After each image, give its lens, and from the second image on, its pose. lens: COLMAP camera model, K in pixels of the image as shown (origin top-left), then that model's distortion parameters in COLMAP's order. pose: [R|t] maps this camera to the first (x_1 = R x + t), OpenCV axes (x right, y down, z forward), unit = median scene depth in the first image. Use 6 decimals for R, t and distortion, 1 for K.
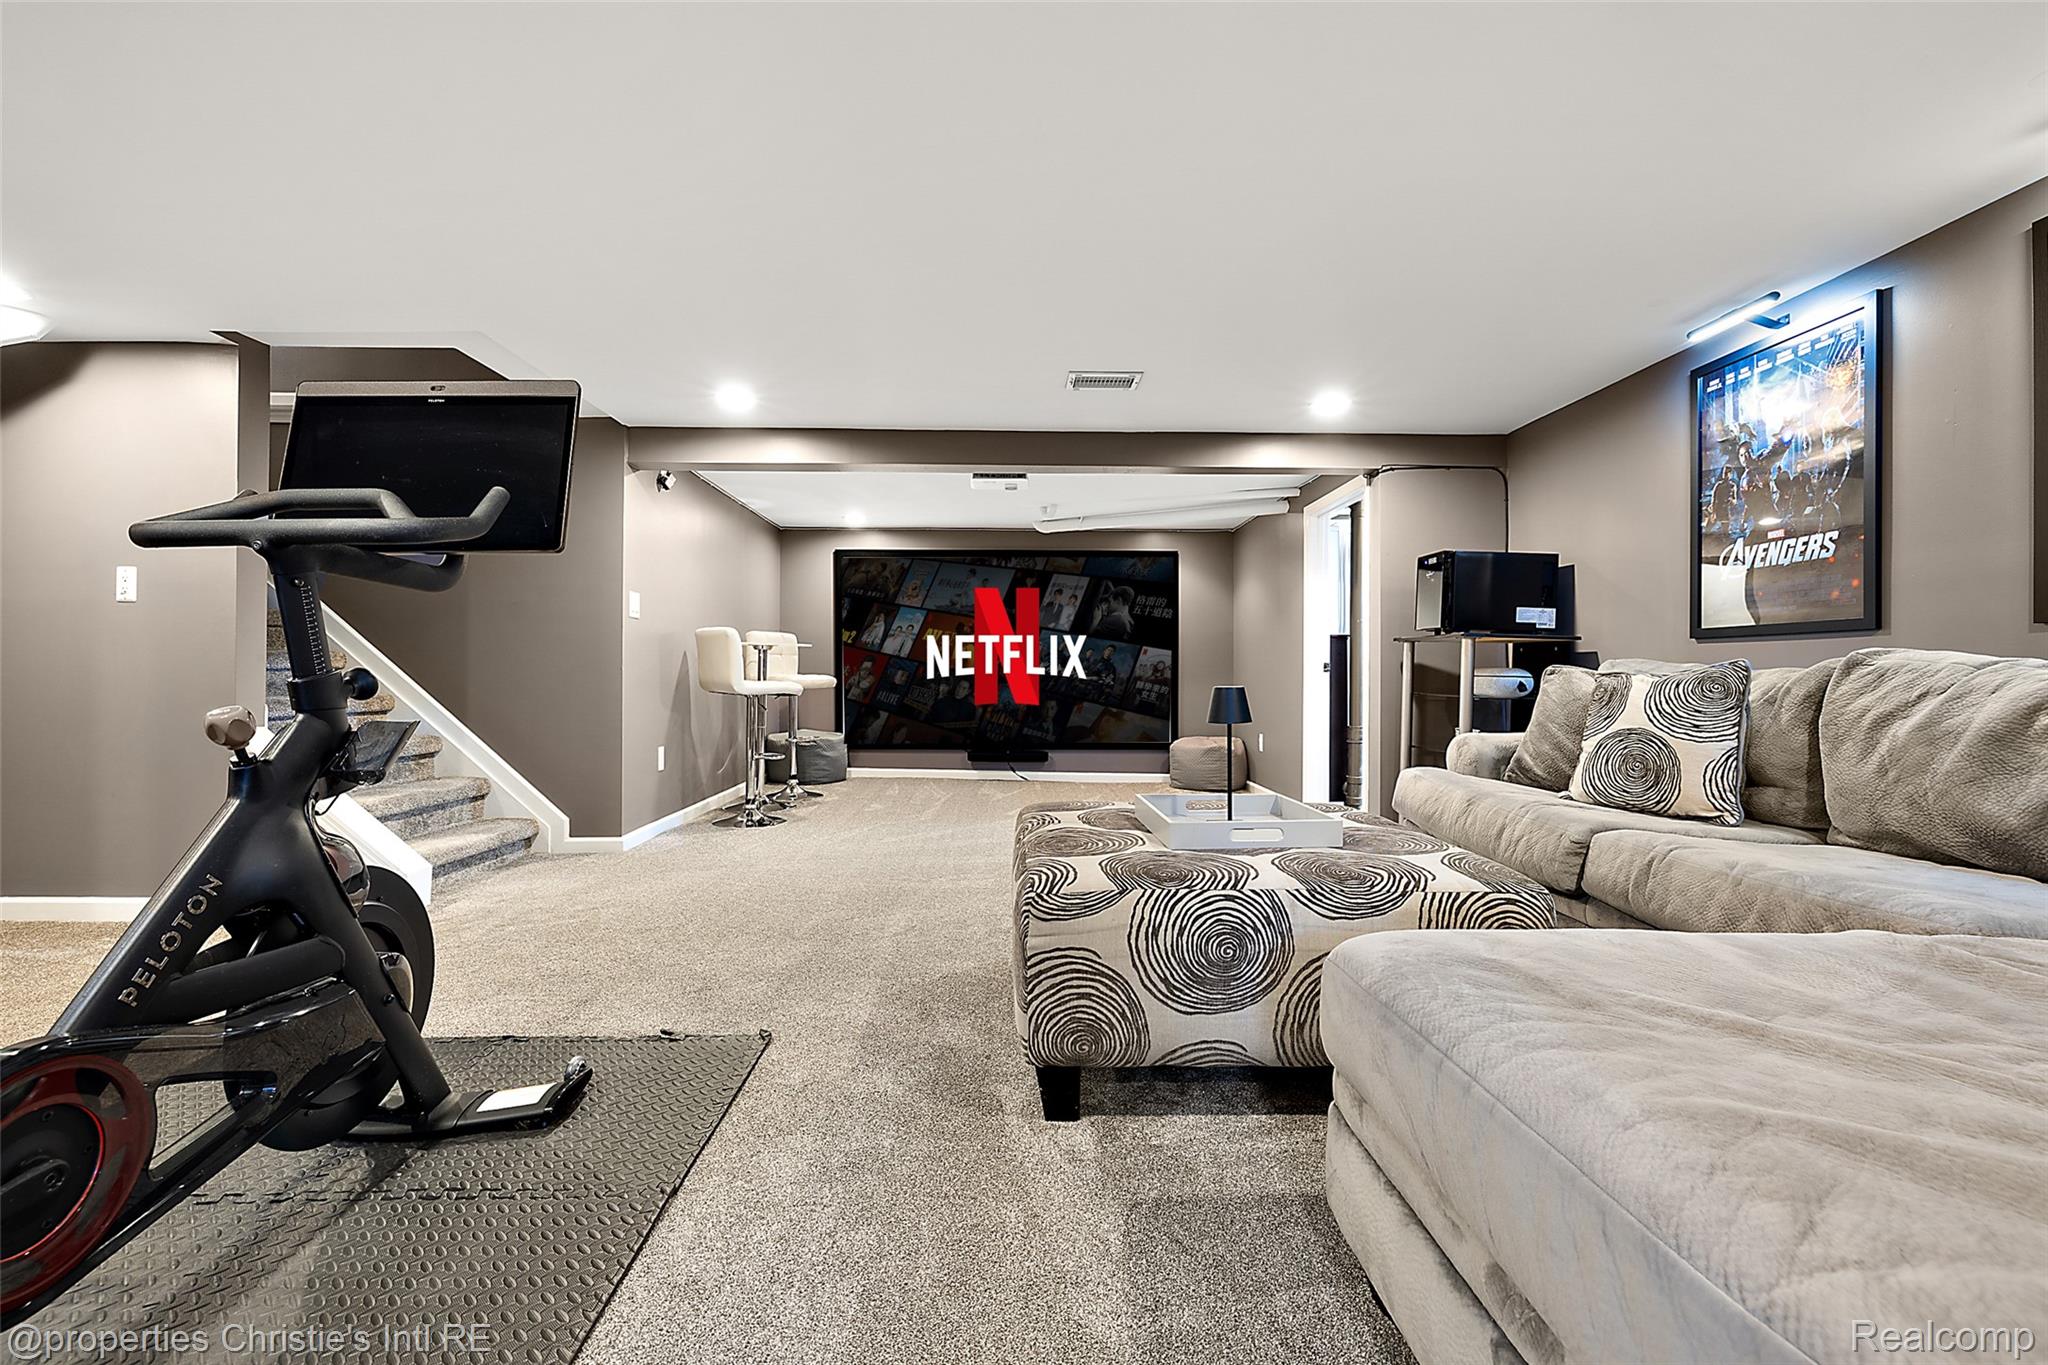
lens RADIAL K [[870.3, 0, 1020.8], [0, 870.3, 676.9], [0, 0, 1]] dist [-0.000464, -0.000094]
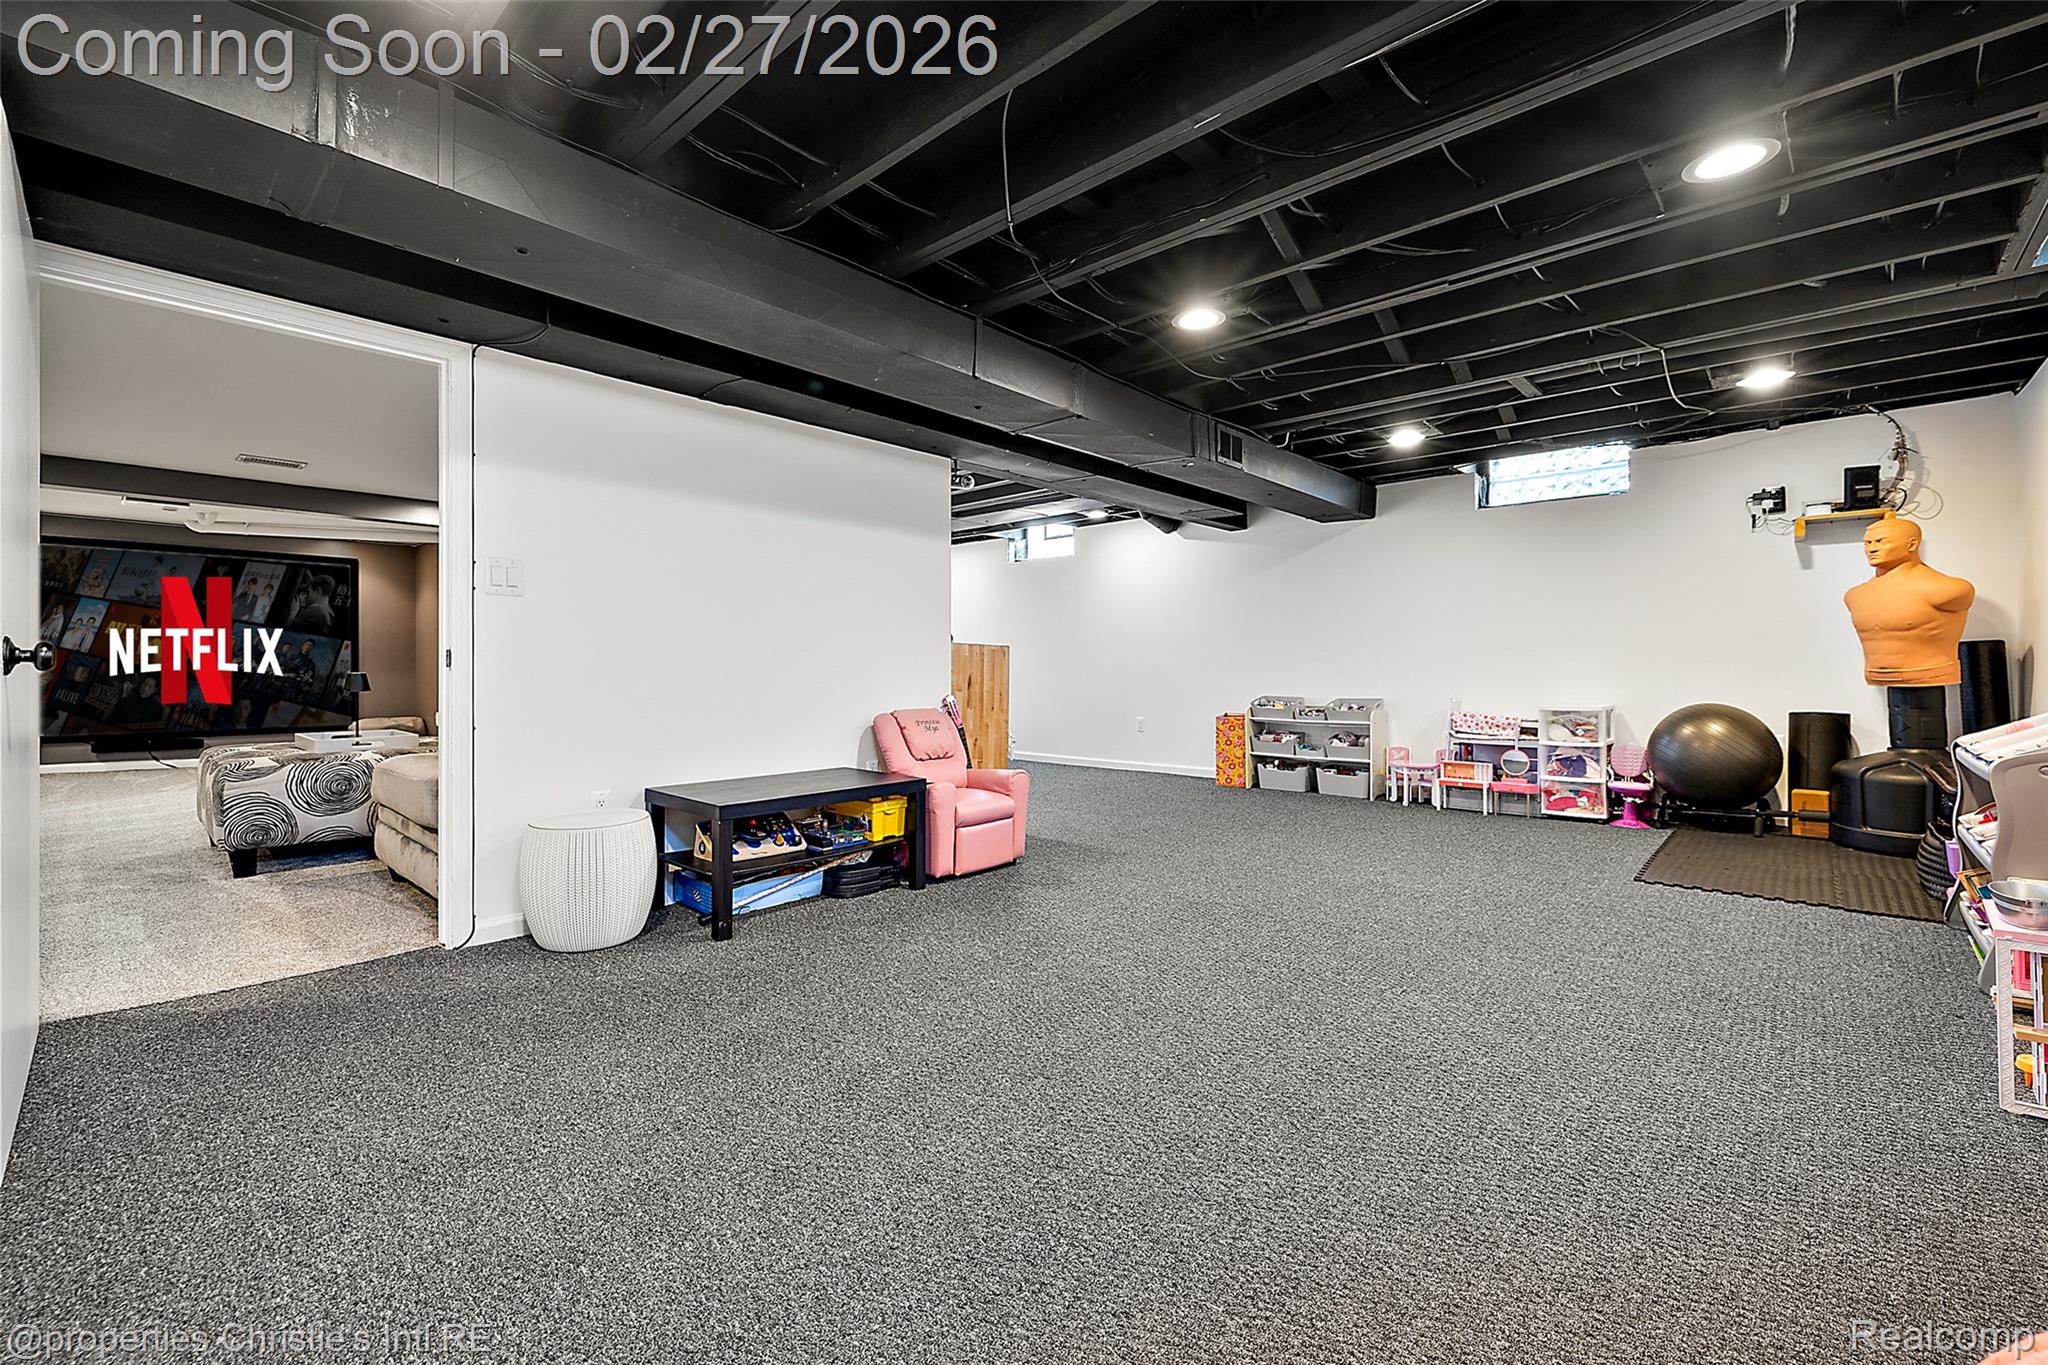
lens RADIAL K [[870.3, 0, 1020.8], [0, 870.3, 676.9], [0, 0, 1]] dist [-0.000464, -0.000094]
pose [[0.692366, 0.003714, 0.721537, -0.043796], [-0.004710, 0.999989, -0.000628, 0.004489], [-0.721531, -0.002964, 0.692376, -0.458106]]
